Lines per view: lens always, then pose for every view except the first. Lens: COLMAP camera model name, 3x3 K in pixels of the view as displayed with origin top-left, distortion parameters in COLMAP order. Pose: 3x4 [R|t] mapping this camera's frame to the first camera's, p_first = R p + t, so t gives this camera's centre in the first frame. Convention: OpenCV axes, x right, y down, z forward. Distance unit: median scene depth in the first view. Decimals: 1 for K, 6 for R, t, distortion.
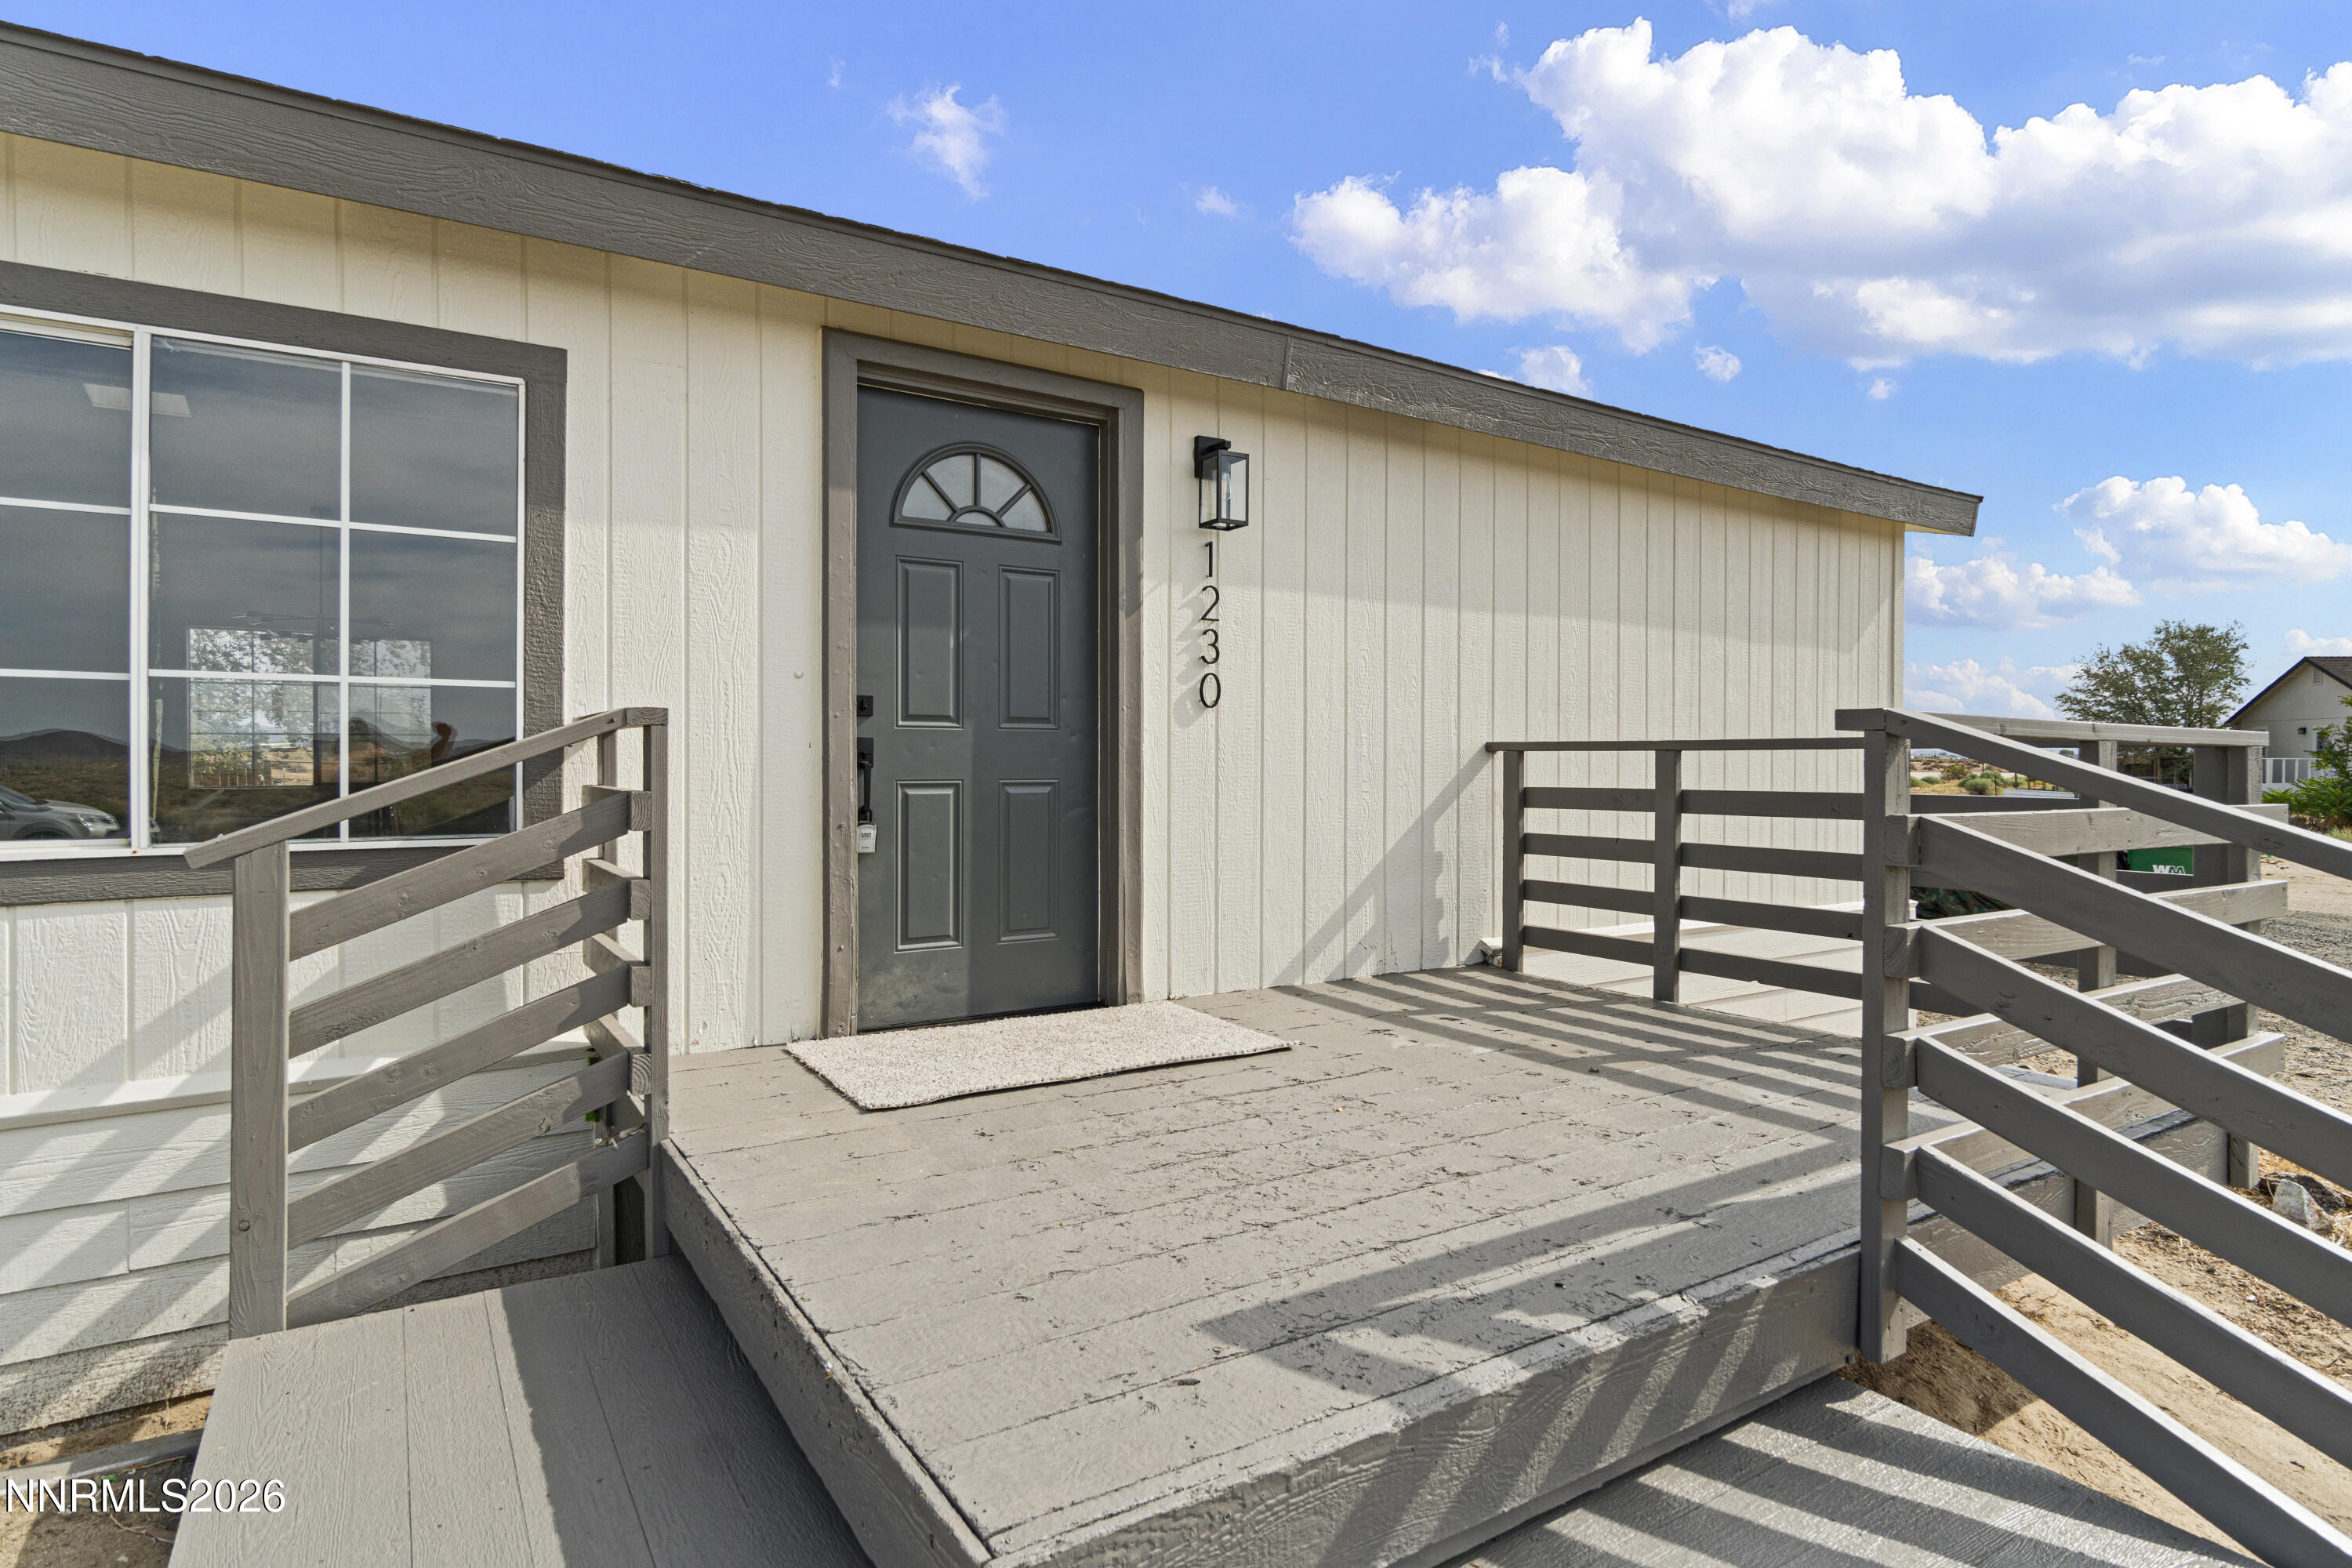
lens RADIAL K [[1240.2, 0, 1176.0], [0, 1240.2, 784.0], [0, 0, 1]] dist [-0.001483, -0.000264]
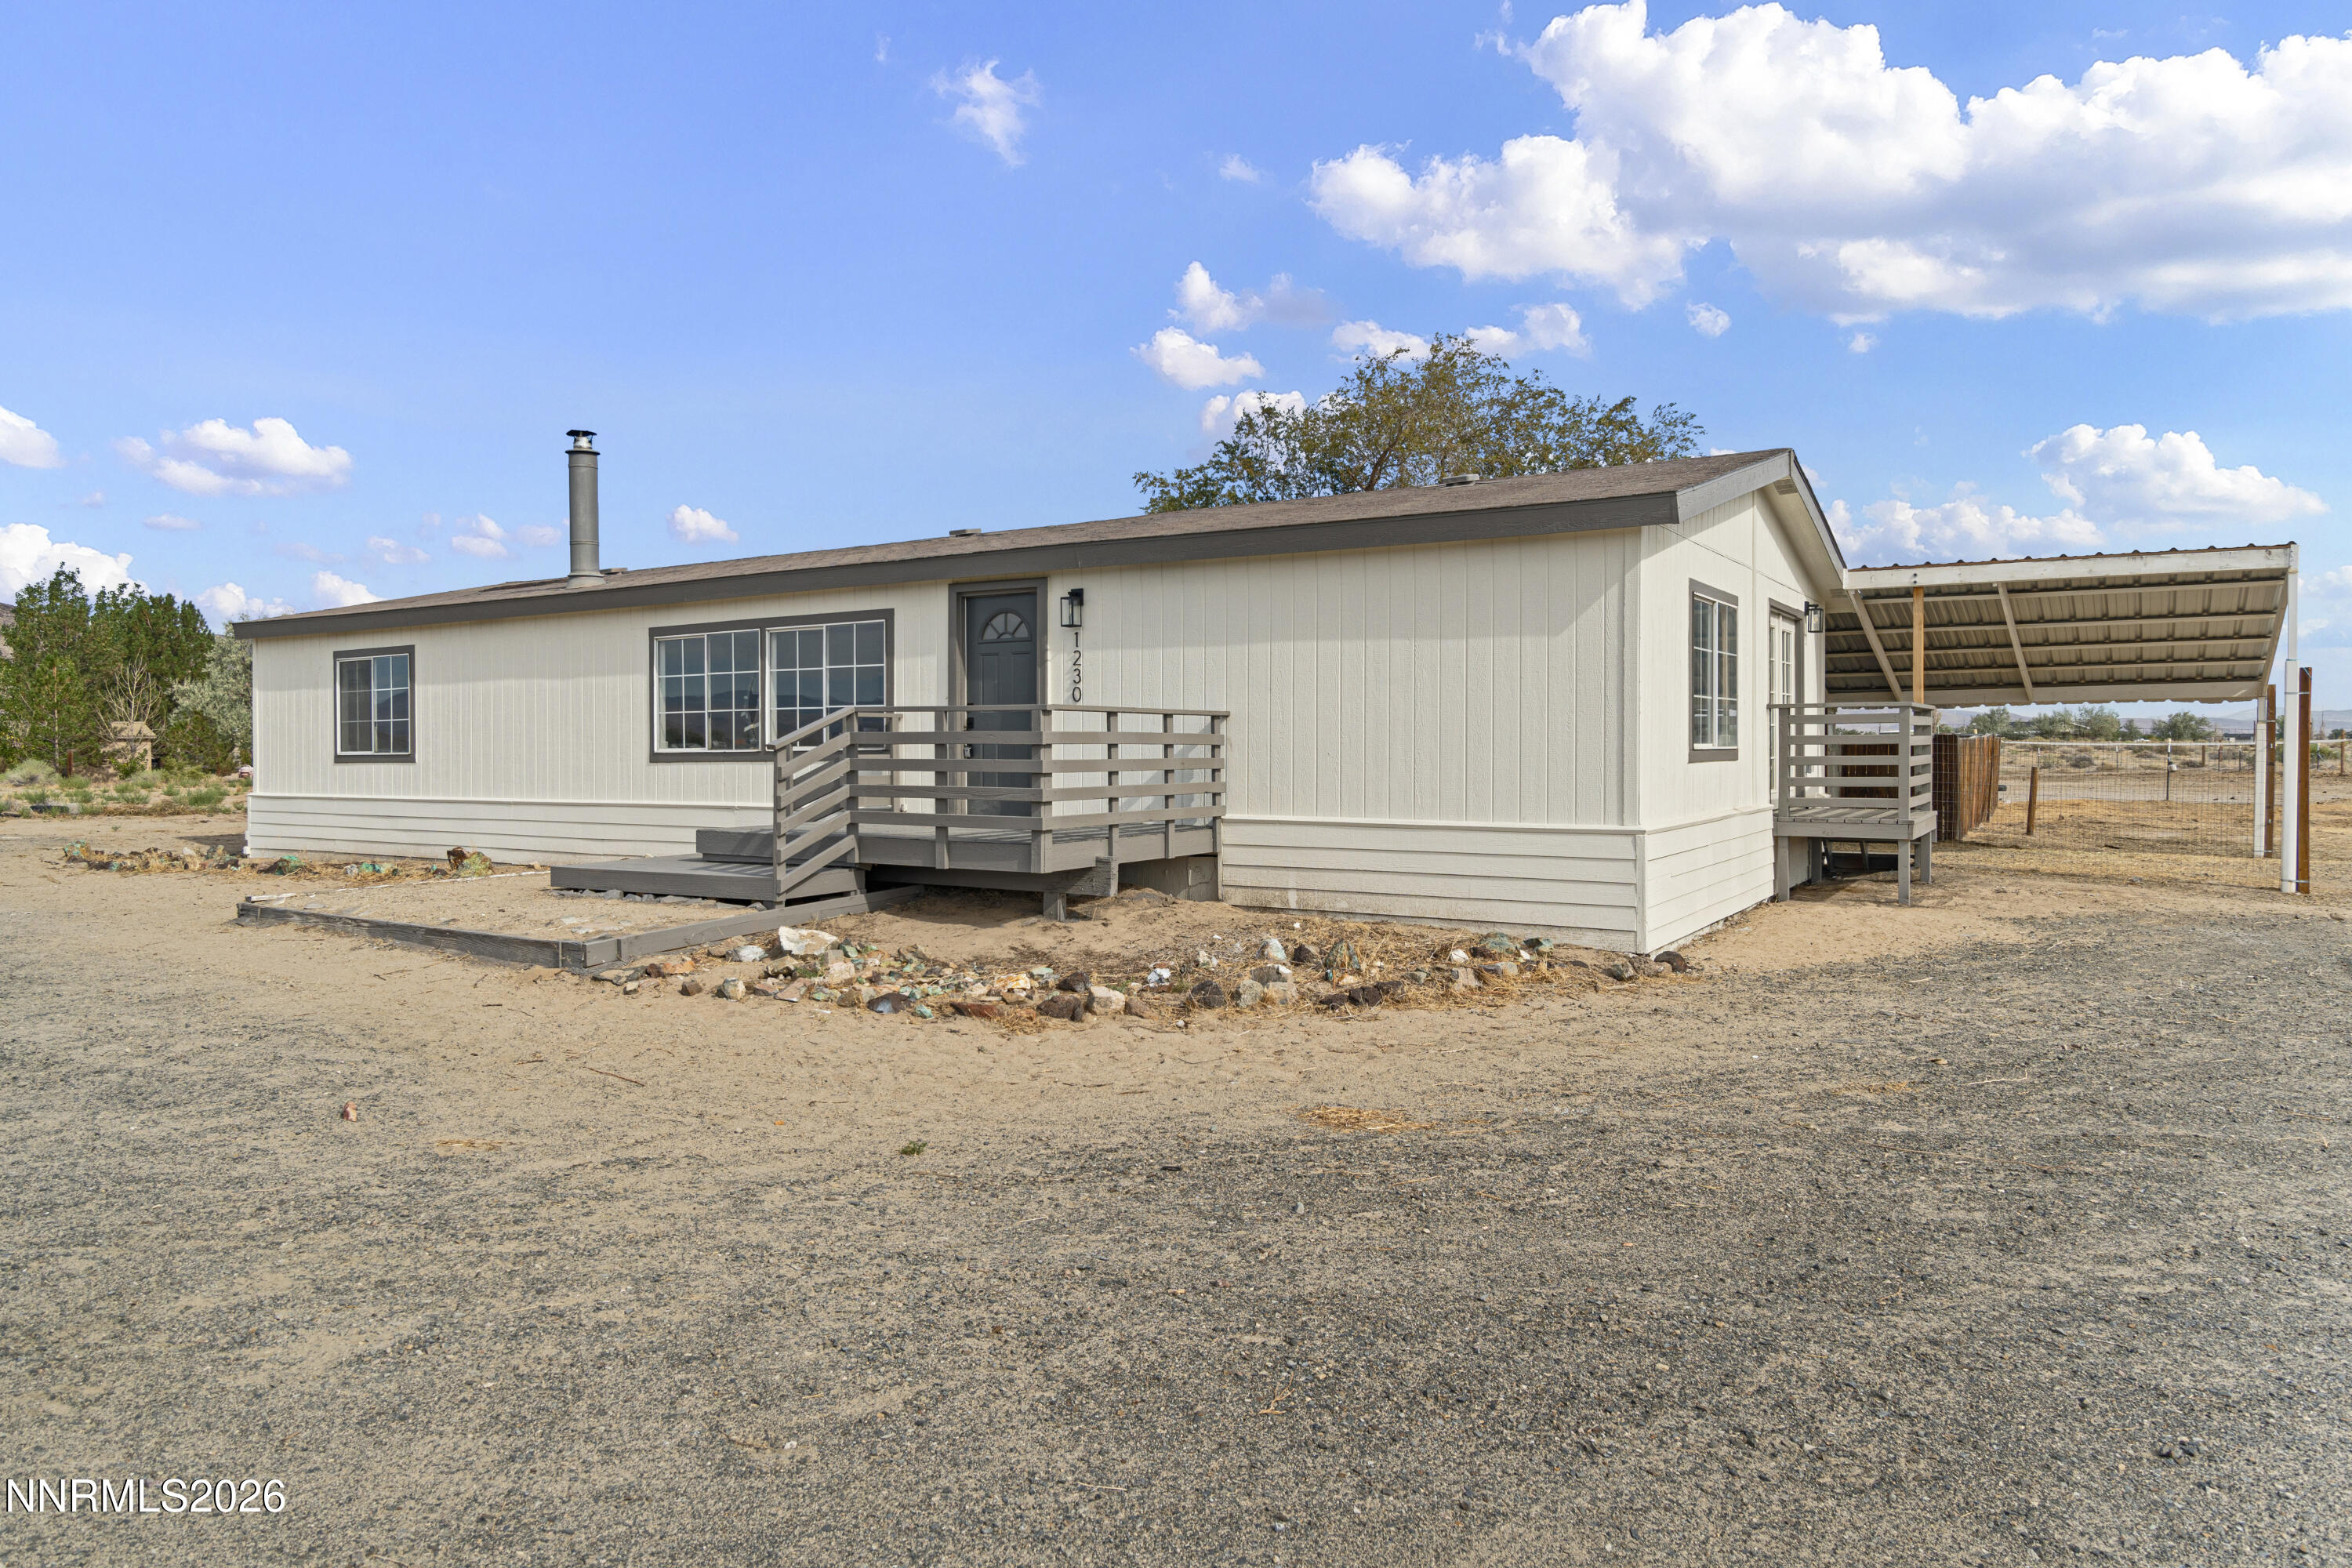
lens RADIAL K [[1505.0, 0, 1176.0], [0, 1505.0, 784.0], [0, 0, 1]] dist [-0.002262, -0.000327]
pose [[0.427965, 0.019085, -0.903594, 2.617039], [-0.010019, 0.999816, 0.016372, 0.045888], [0.903740, 0.002046, 0.428077, -0.066362]]
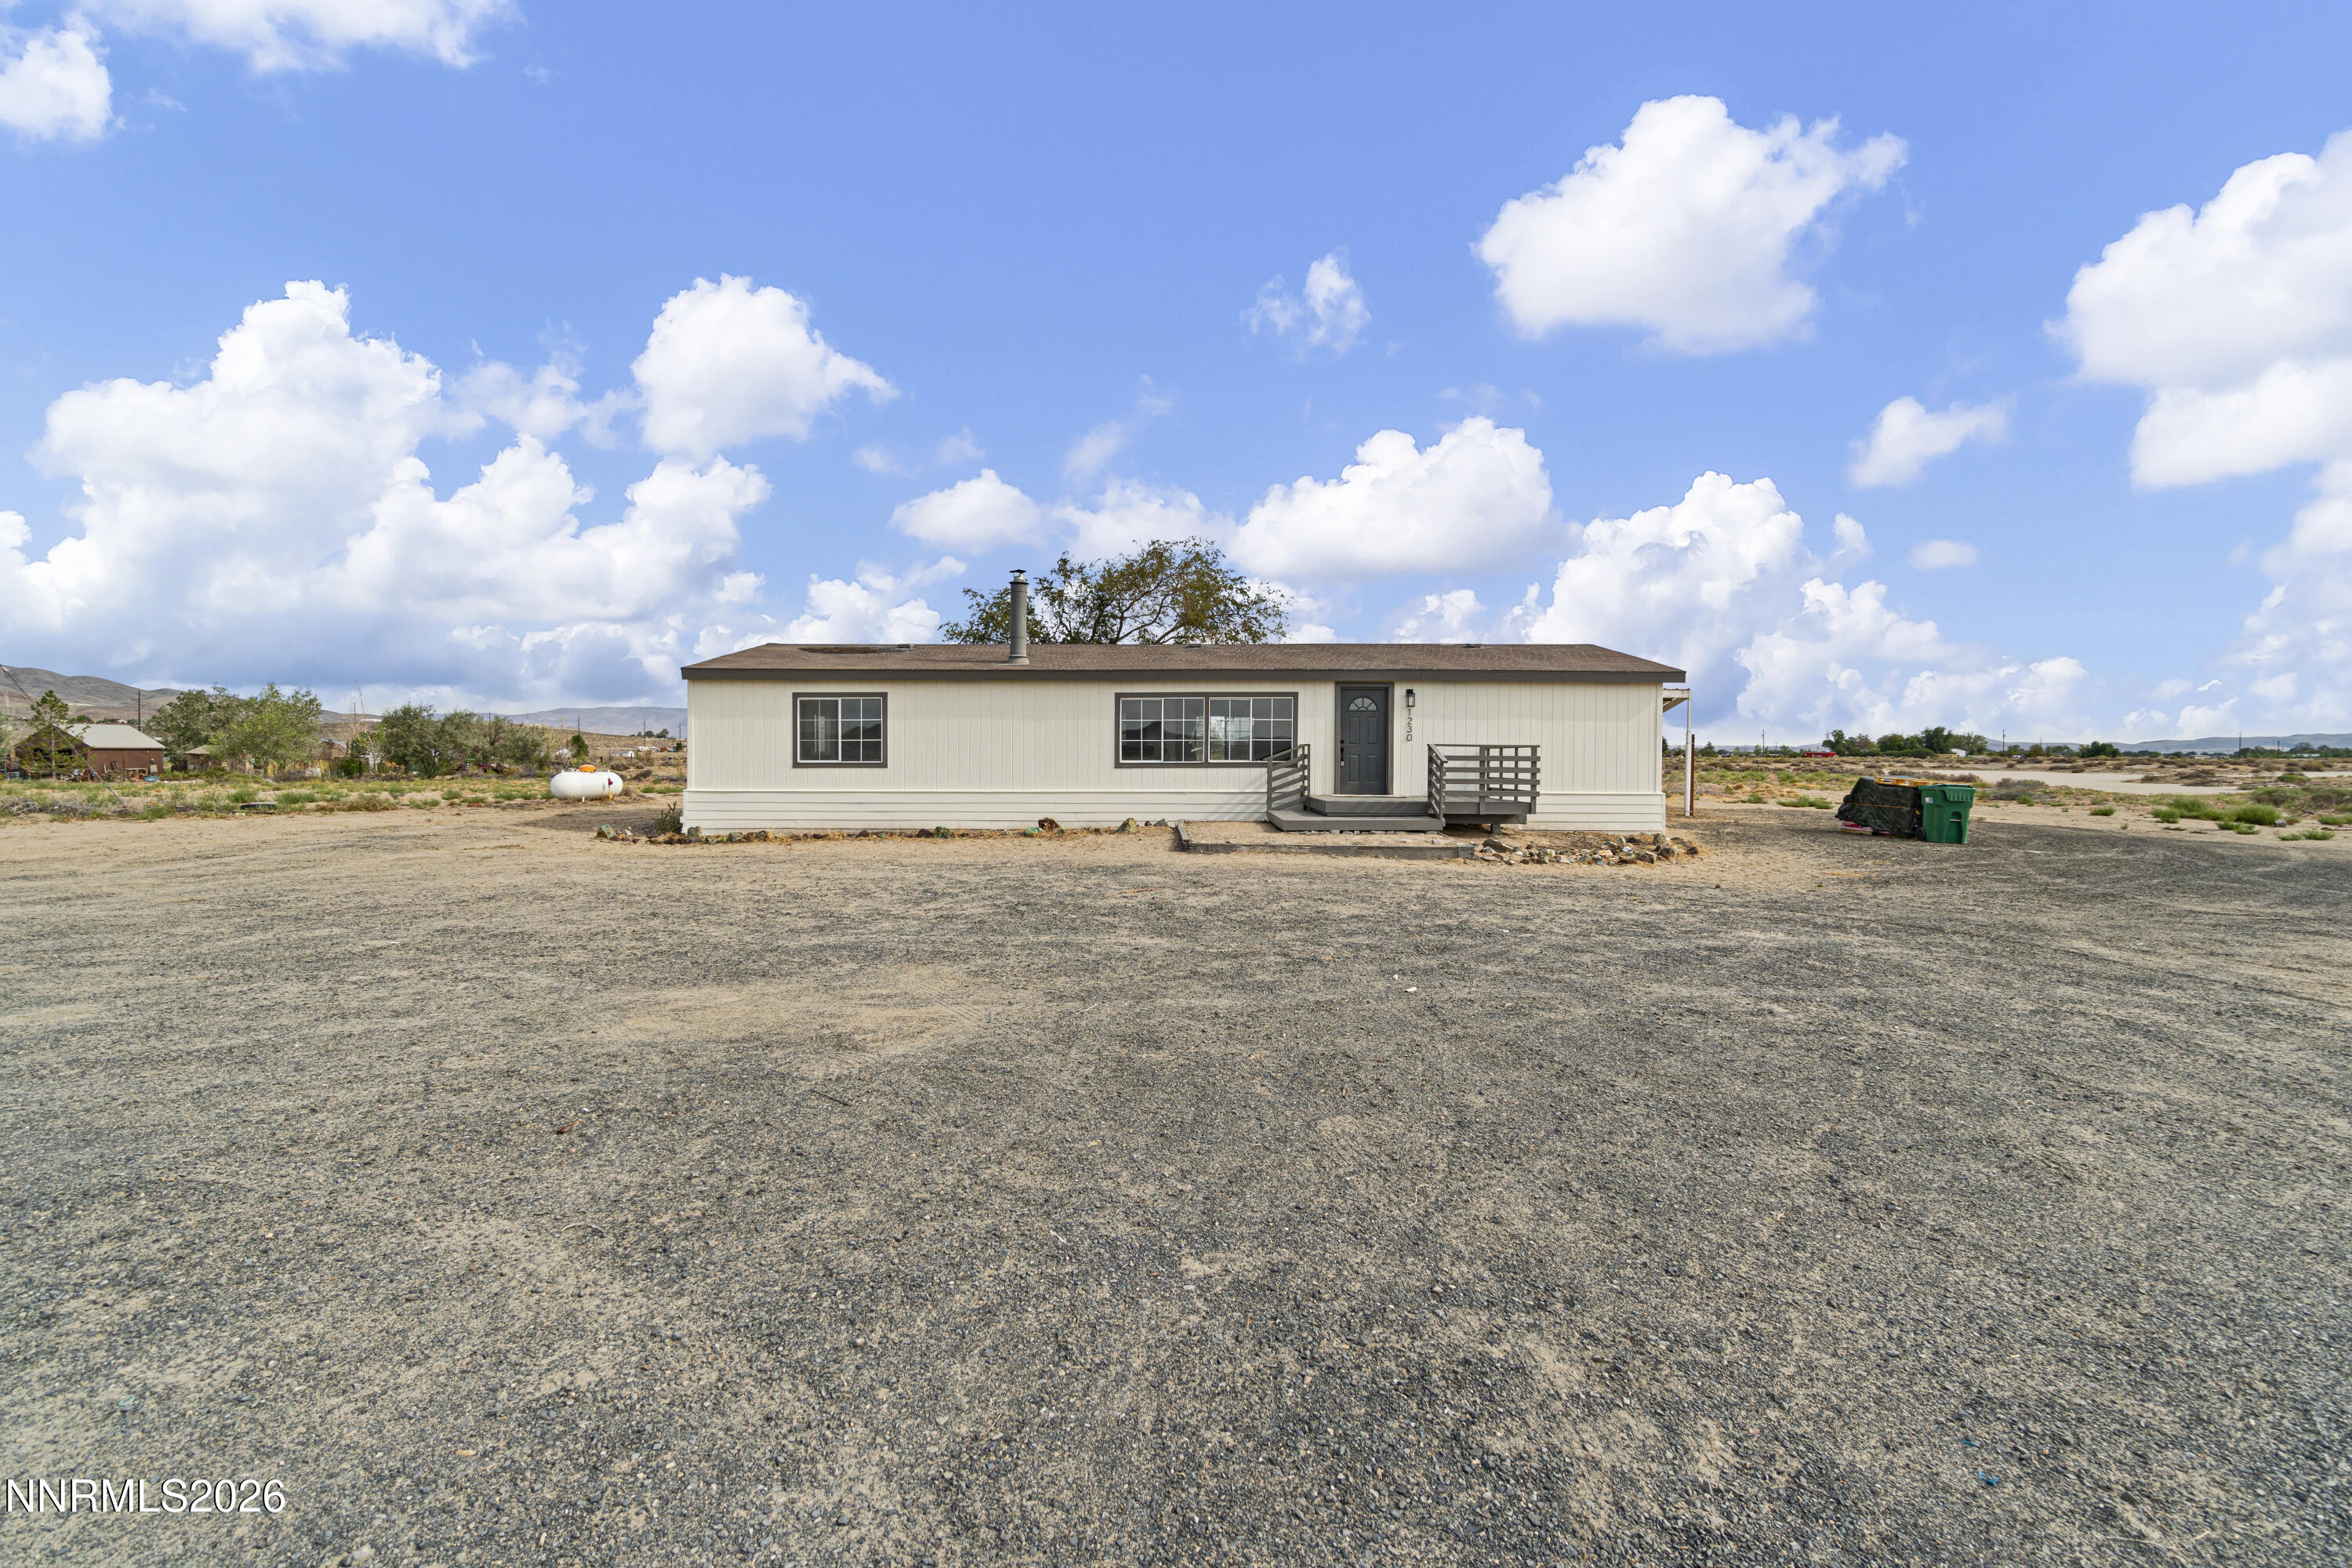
lens RADIAL K [[1026.6, 0, 1158.9], [0, 1026.6, 767.6], [0, 0, 1]] dist [-0.001693, -0.000312]
pose [[0.842741, 0.004556, -0.538301, 1.404252], [-0.011244, 0.999895, -0.009141, 0.099277], [0.538203, 0.013756, 0.842703, -3.075623]]
